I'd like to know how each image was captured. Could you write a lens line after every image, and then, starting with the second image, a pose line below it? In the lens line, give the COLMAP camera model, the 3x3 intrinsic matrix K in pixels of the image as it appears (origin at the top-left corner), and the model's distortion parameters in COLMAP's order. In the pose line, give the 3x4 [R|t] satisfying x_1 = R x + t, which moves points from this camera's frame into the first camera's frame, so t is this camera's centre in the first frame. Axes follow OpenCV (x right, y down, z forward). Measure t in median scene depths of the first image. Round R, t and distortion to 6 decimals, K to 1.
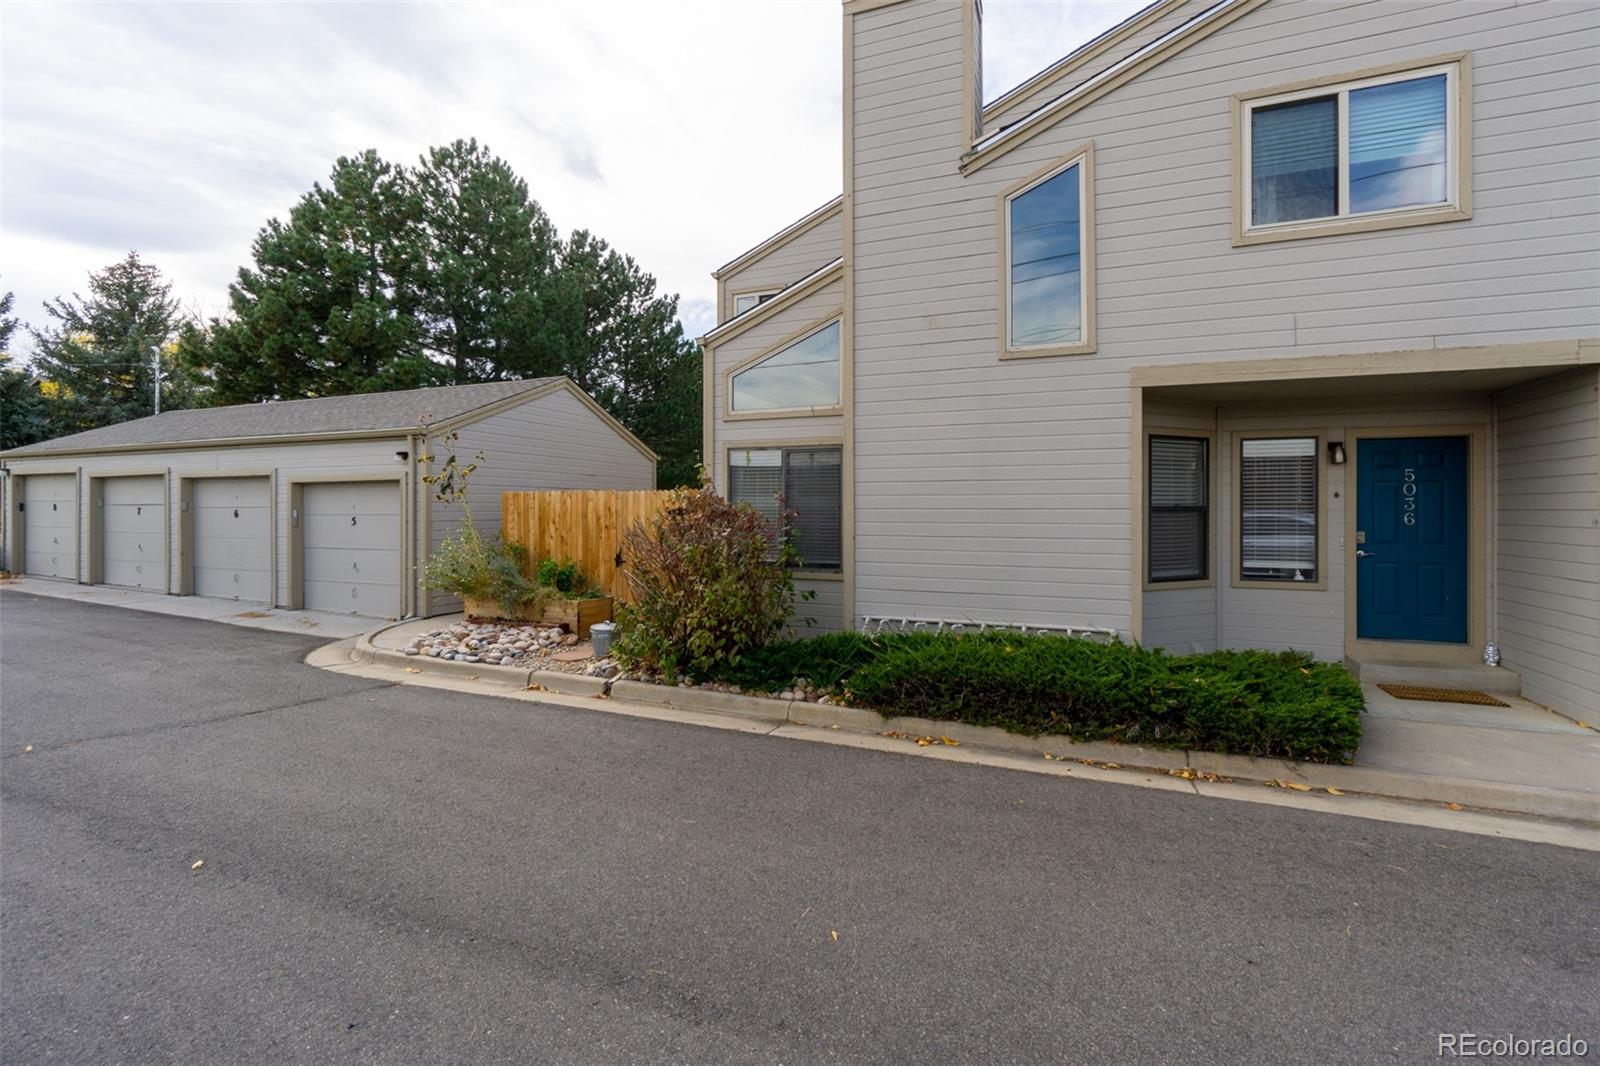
lens RADIAL K [[707.8, 0, 723.0], [0, 707.8, 501.1], [0, 0, 1]] dist [-0.004999, 0.000178]
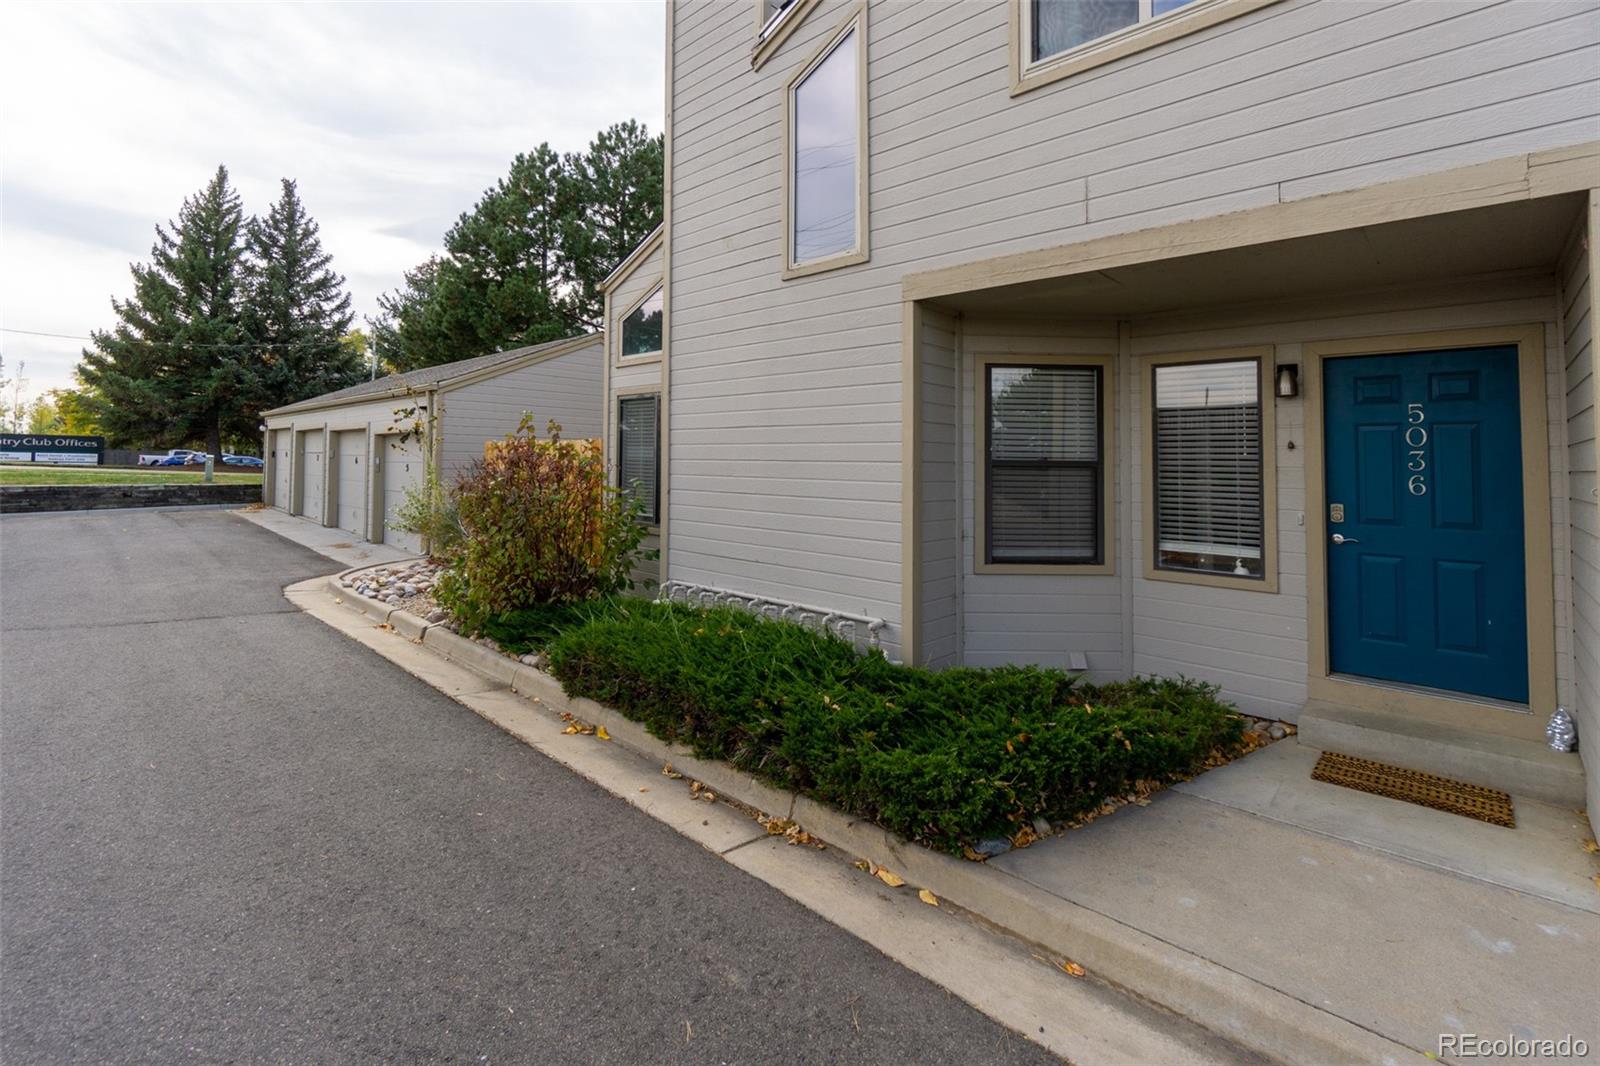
lens RADIAL K [[707.8, 0, 769.4], [0, 707.8, 432.3], [0, 0, 1]] dist [-0.004999, 0.000178]
pose [[0.931916, -0.002318, -0.362666, 0.663640], [-0.010707, 0.999368, -0.033901, 0.006057], [0.362515, 0.035476, 0.931302, 0.224181]]
